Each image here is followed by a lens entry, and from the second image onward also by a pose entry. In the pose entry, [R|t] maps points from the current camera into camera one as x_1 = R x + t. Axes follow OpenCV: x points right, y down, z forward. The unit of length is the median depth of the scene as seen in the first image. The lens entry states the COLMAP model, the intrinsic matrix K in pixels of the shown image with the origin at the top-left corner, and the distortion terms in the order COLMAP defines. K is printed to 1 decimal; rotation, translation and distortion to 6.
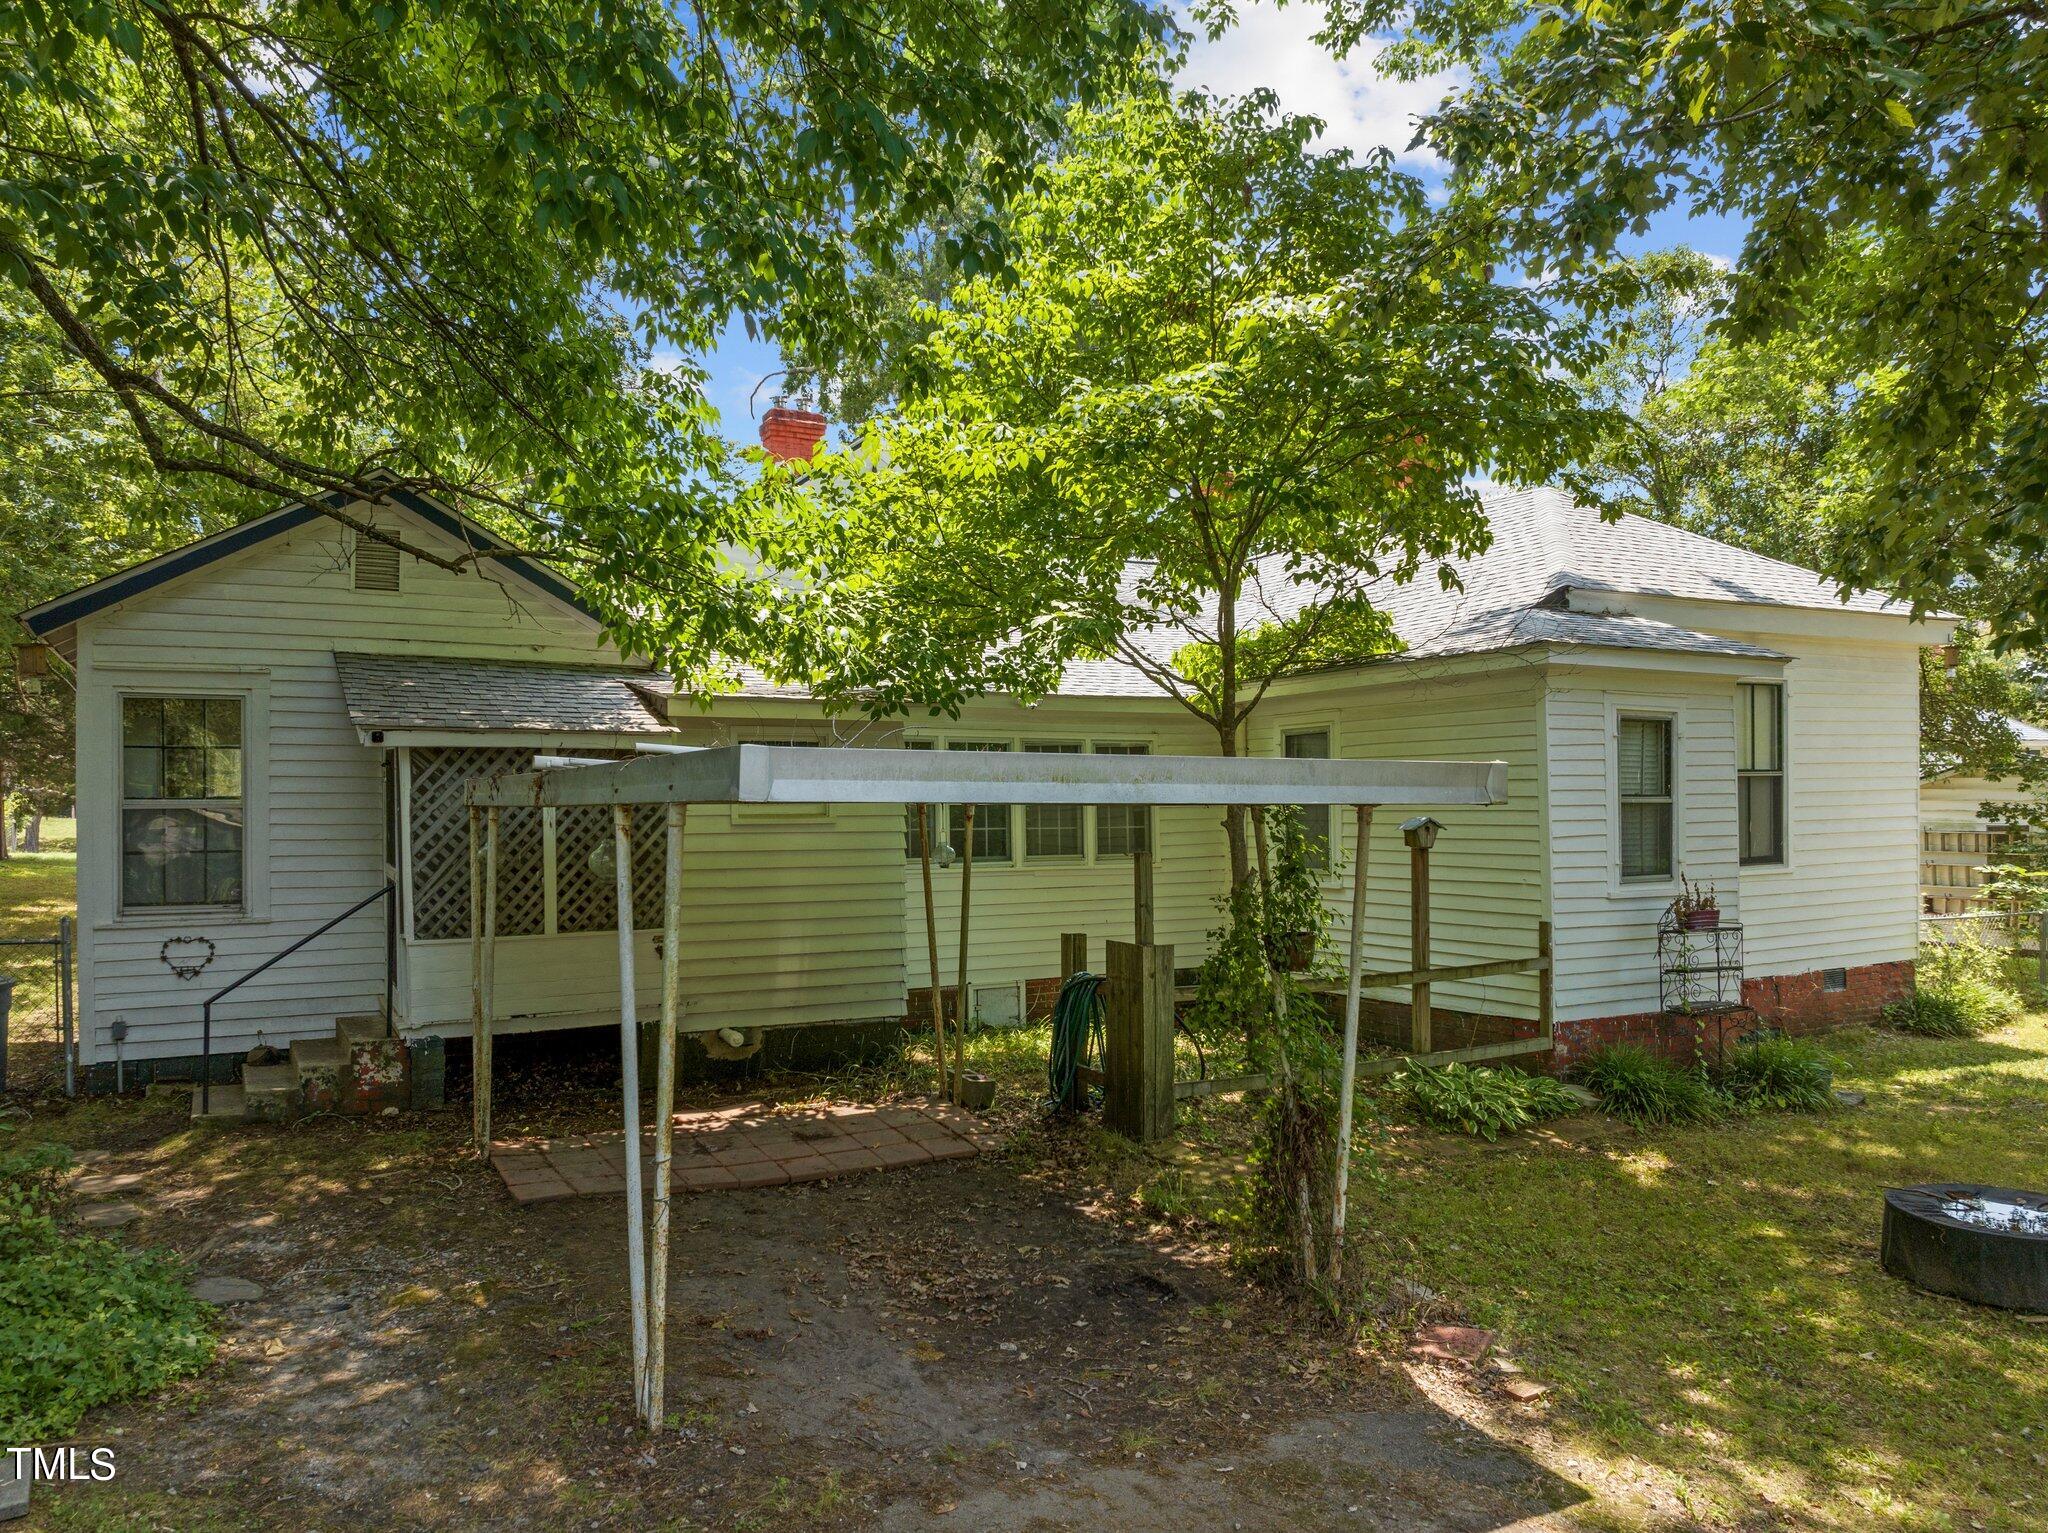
lens RADIAL K [[1449.8, 0, 1017.7], [0, 1449.8, 768.8], [0, 0, 1]] dist [-0.022225, -0.000589]
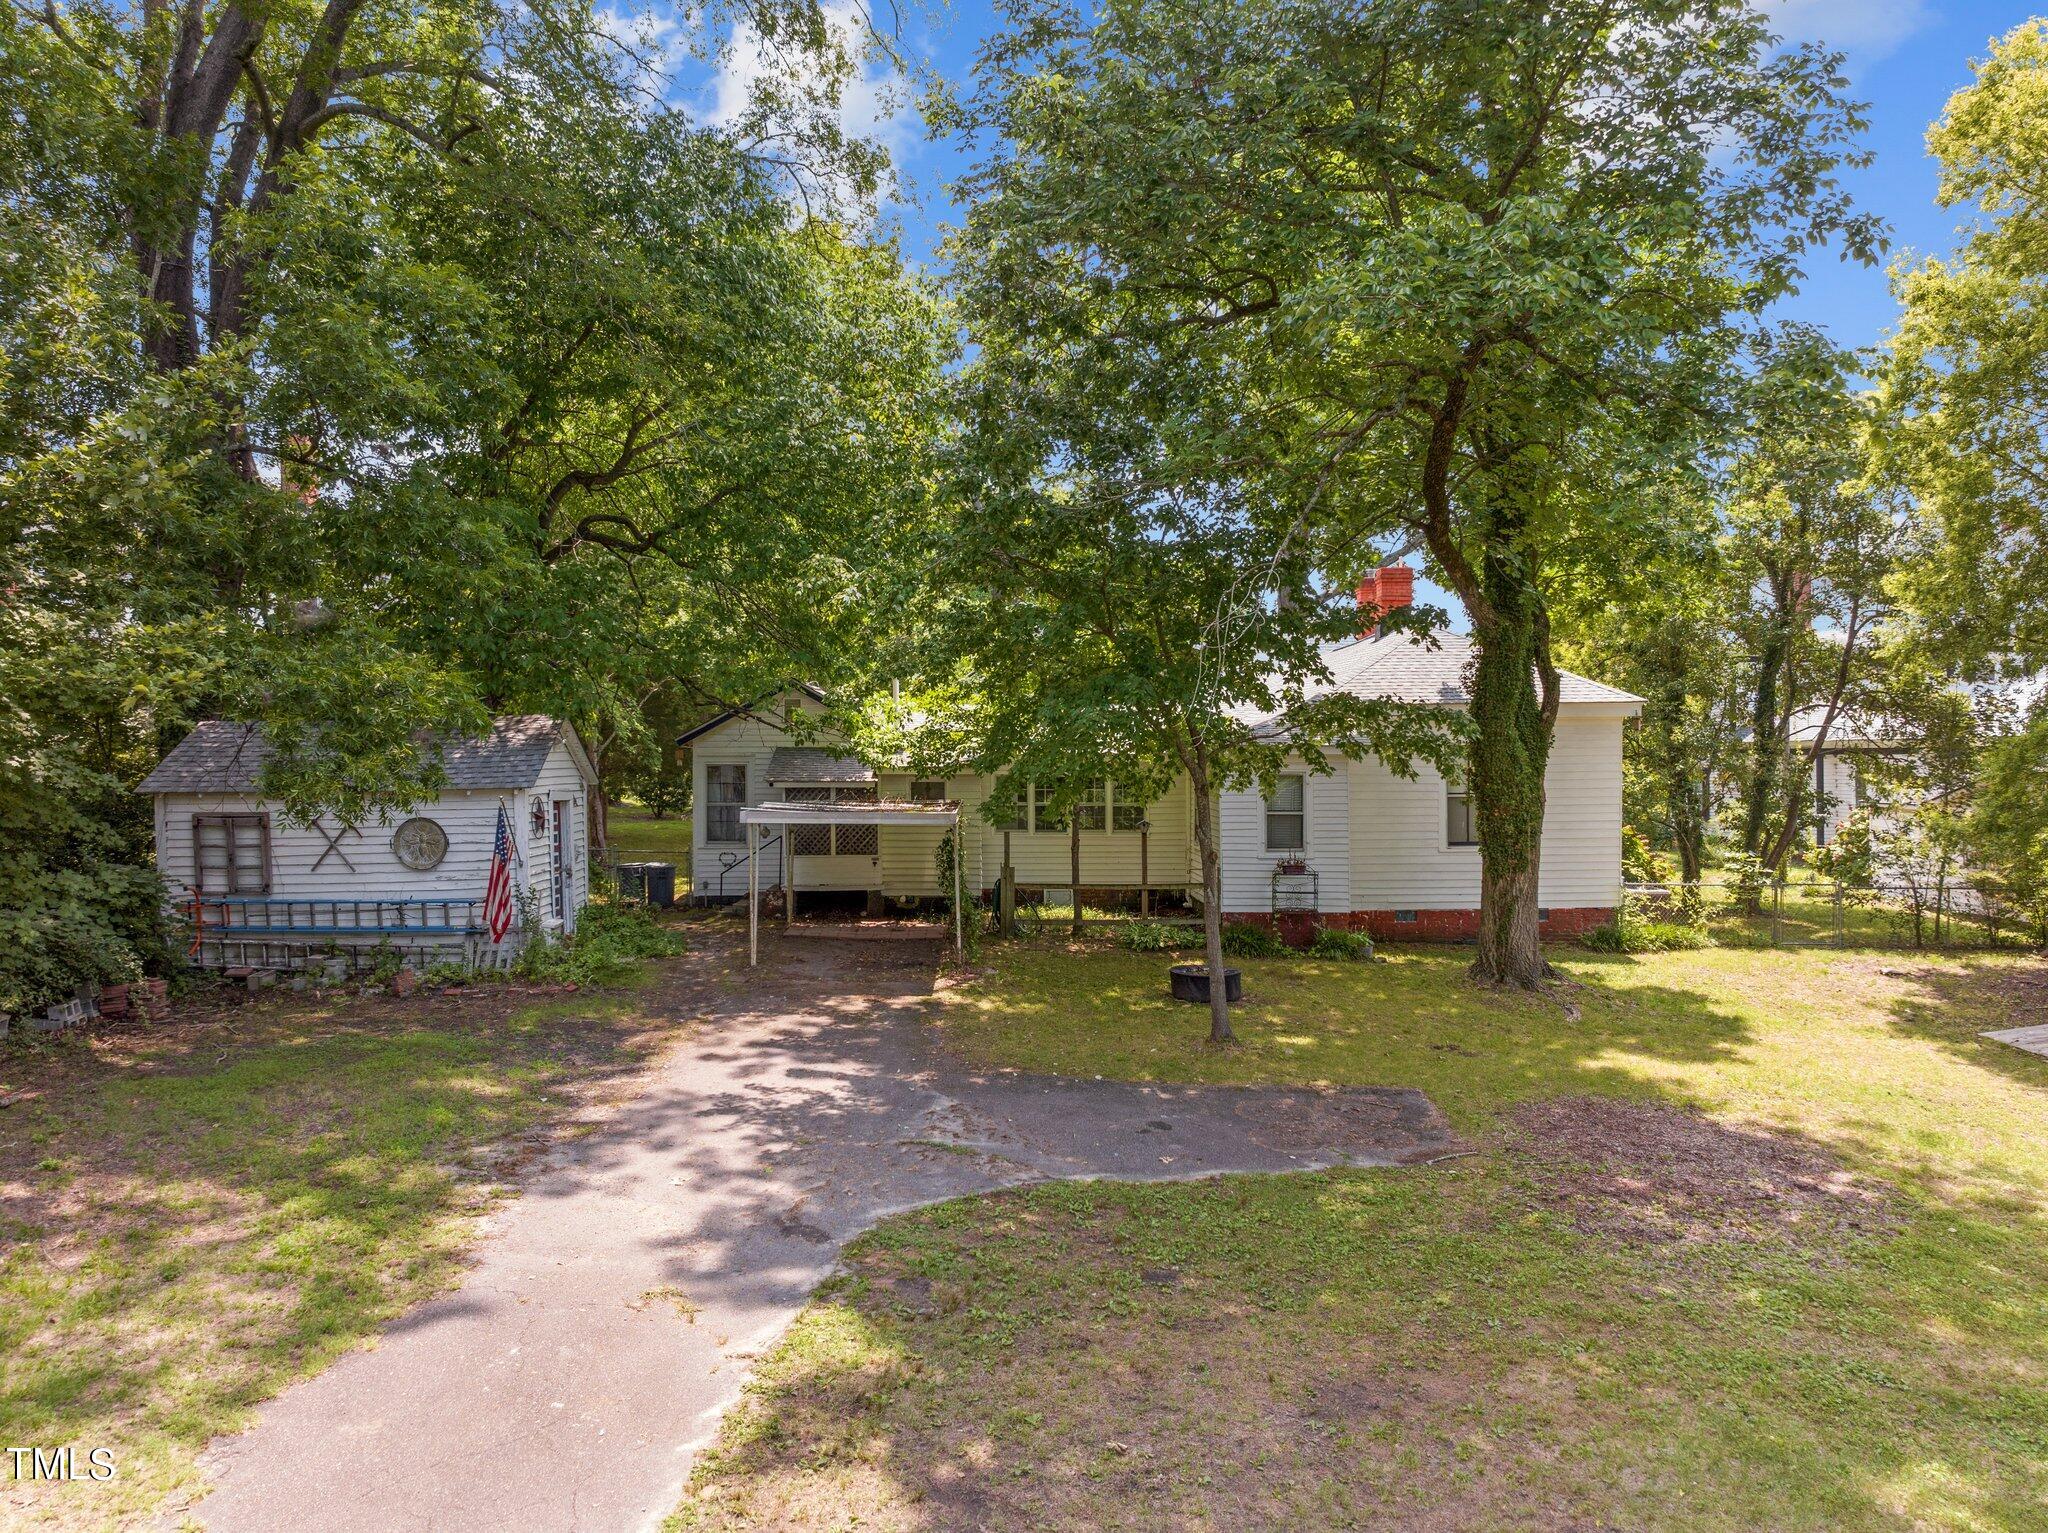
lens RADIAL K [[1446.1, 0, 1030.1], [0, 1446.1, 770.7], [0, 0, 1]] dist [-0.045915, 0.008726]
pose [[0.896161, 0.011532, -0.443580, 1.191093], [0.003116, 0.999474, 0.032279, -0.126412], [0.443719, -0.030310, 0.895653, -1.226480]]
